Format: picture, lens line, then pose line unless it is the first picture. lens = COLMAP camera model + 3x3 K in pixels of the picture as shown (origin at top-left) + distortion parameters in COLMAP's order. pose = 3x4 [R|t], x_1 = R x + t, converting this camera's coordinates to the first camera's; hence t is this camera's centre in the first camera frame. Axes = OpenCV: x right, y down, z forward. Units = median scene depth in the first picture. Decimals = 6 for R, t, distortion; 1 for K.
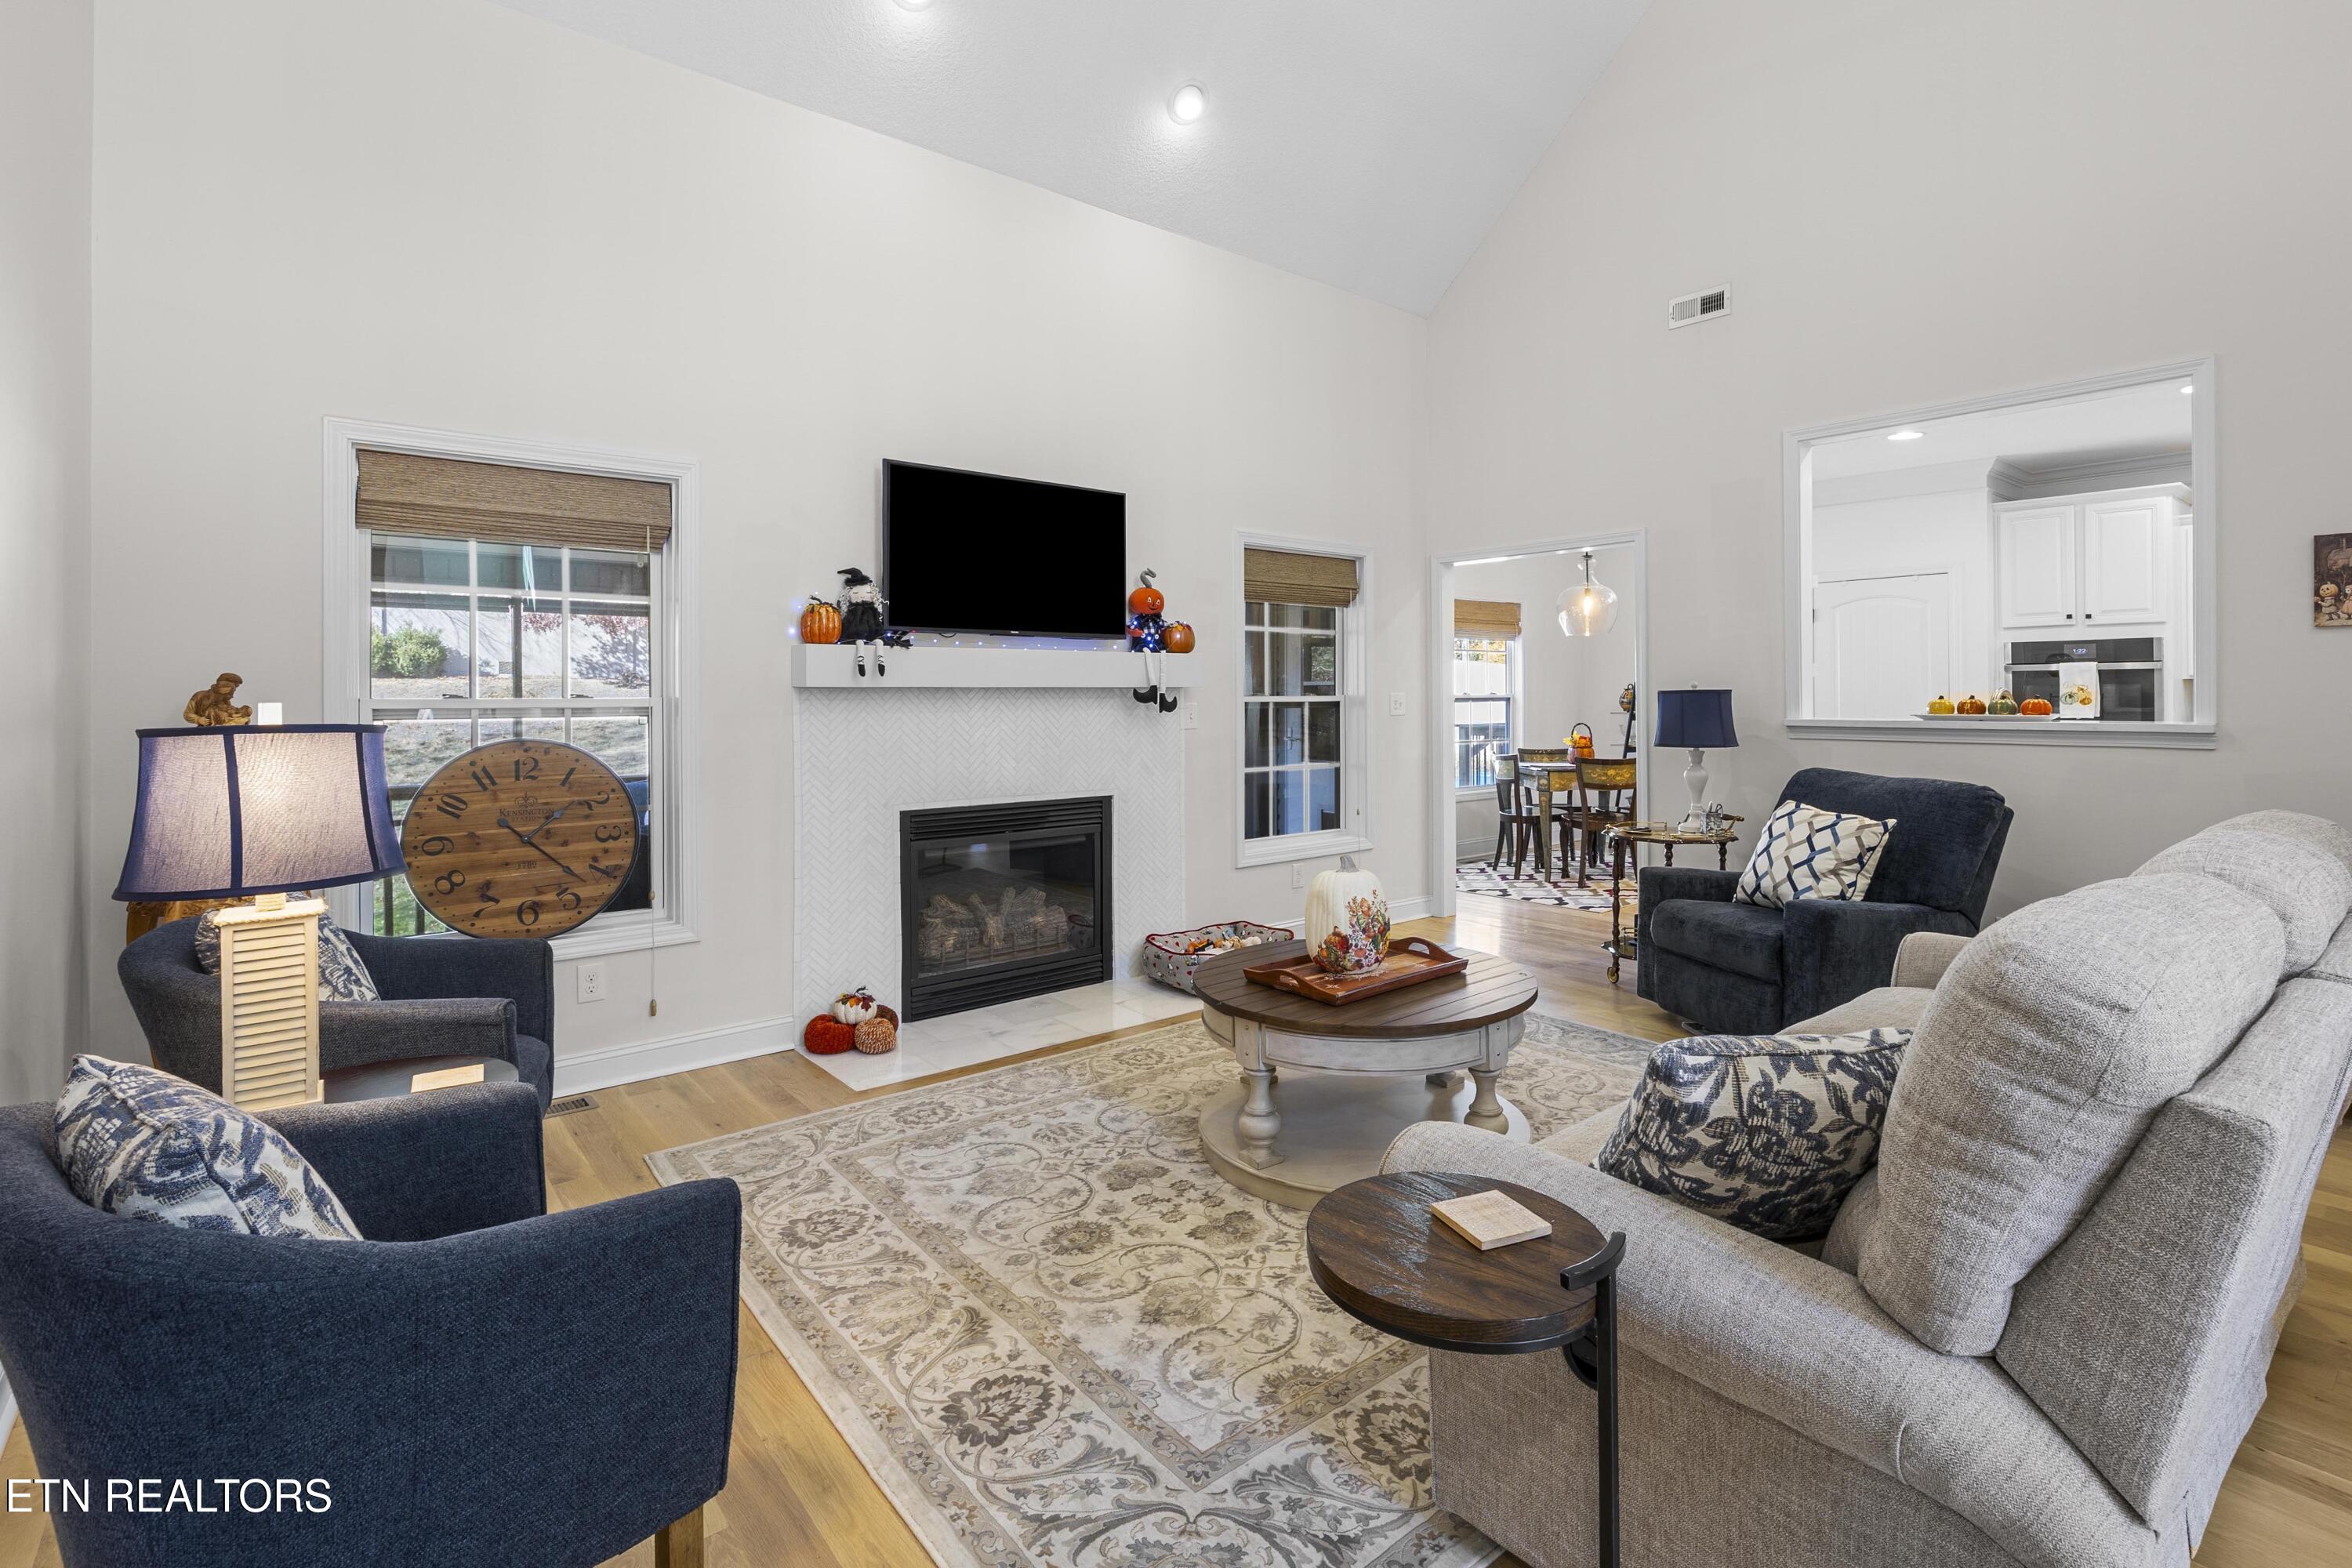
lens RADIAL K [[976.1, 0, 1179.1], [0, 976.1, 699.4], [0, 0, 1]] dist [-0.001383, 0.000032]
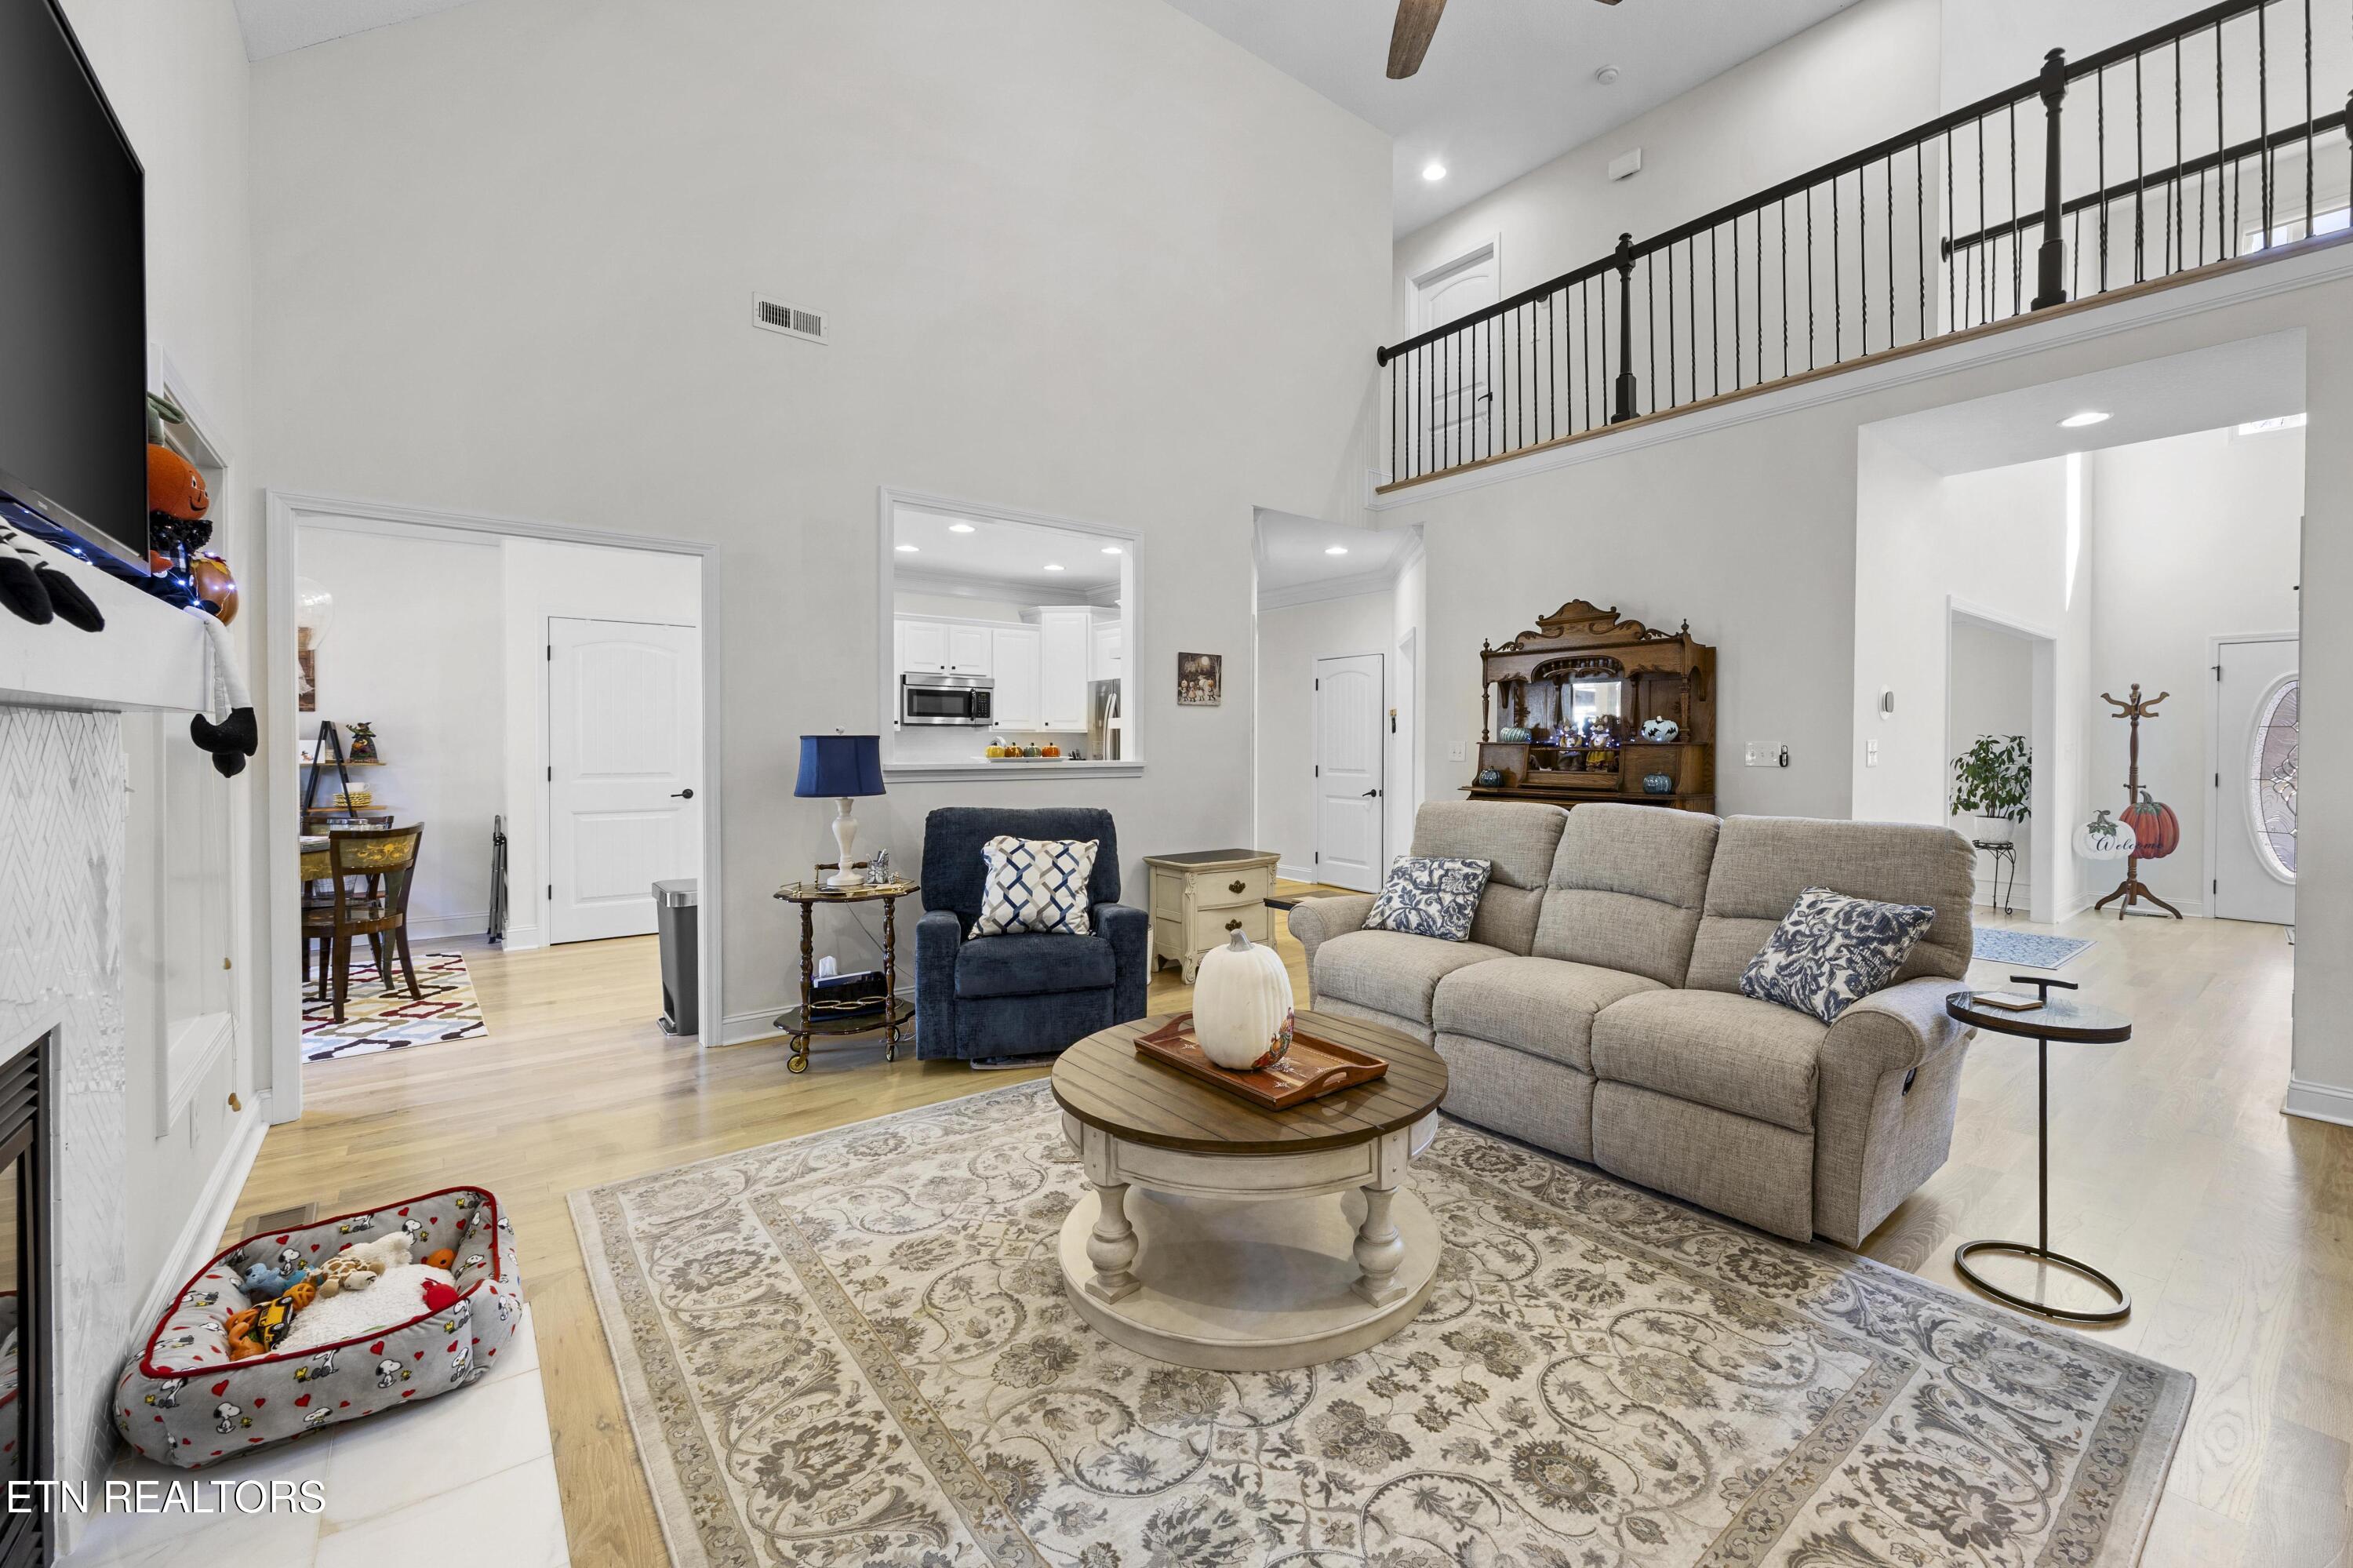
lens RADIAL K [[997.6, 0, 1192.3], [0, 997.6, 752.3], [0, 0, 1]] dist [-0.007164, 0.000415]
pose [[0.033915, -0.005476, 0.999410, -0.804447], [0.001331, 0.999984, 0.005434, 0.002340], [-0.999424, 0.001146, 0.033922, 1.173873]]
